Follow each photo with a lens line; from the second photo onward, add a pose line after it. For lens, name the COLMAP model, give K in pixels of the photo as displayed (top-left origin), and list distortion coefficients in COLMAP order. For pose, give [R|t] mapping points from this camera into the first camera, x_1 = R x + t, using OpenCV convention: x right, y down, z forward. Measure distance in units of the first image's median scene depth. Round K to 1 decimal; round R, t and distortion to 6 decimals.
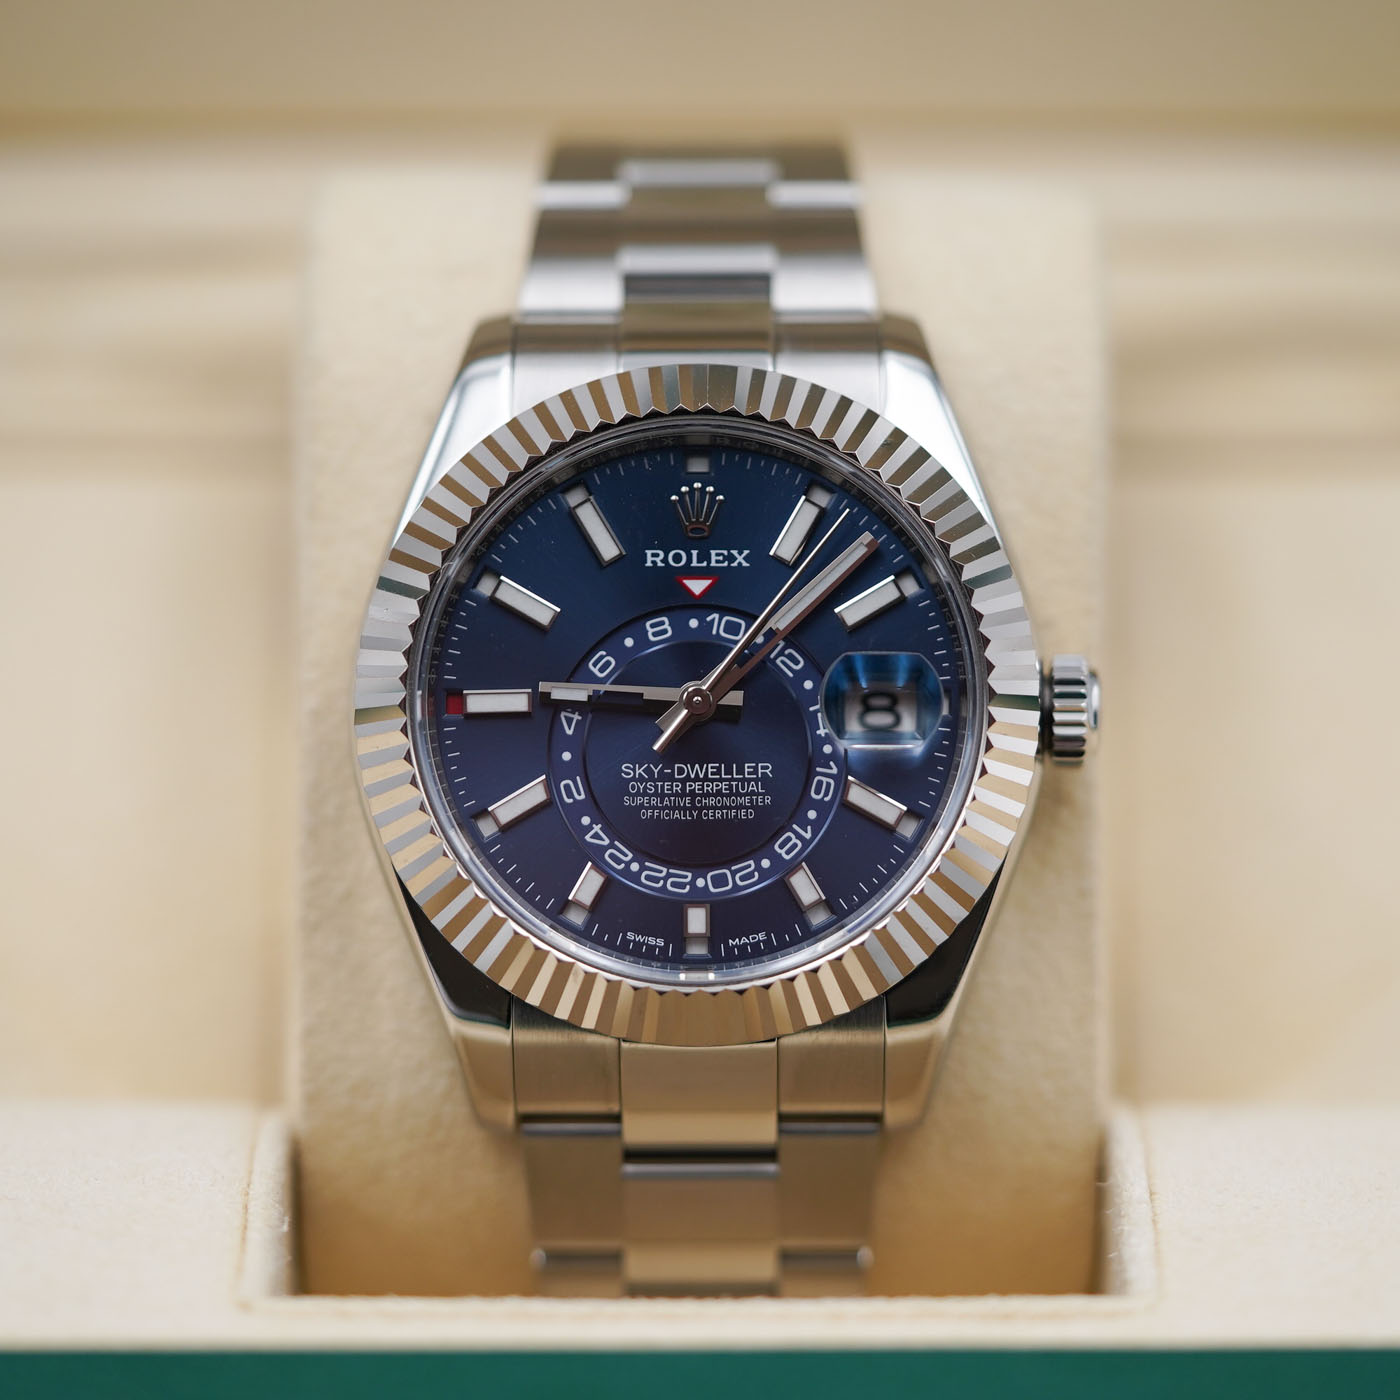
lens RADIAL K [[7087.3, 0, 700.0], [0, 7087.3, 700.0], [0, 0, 1]] dist [0.124674, 1.617727]
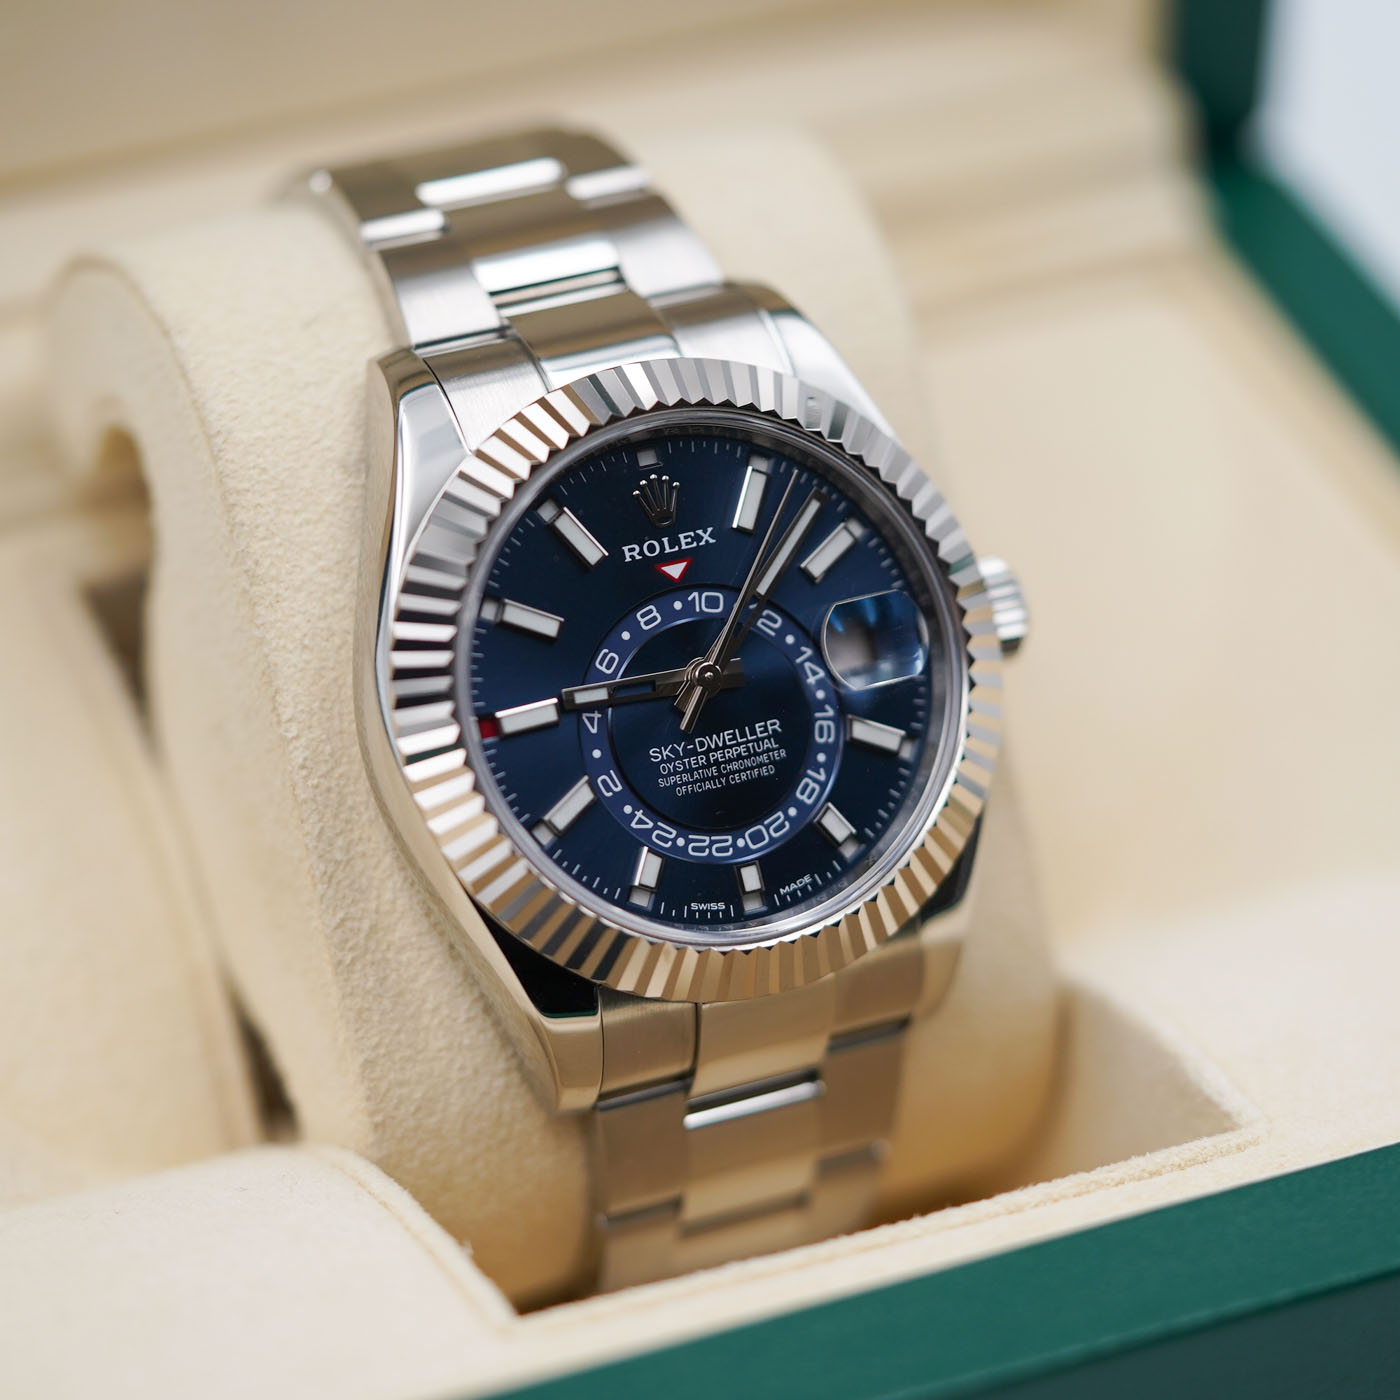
lens RADIAL K [[7087.3, 0, 700.0], [0, 7087.3, 700.0], [0, 0, 1]] dist [0.124674, 1.617727]
pose [[0.910604, -0.213118, 0.354092, -0.376965], [0.195085, 0.976980, 0.086324, -0.088030], [-0.364338, -0.009529, 0.931218, 0.012266]]
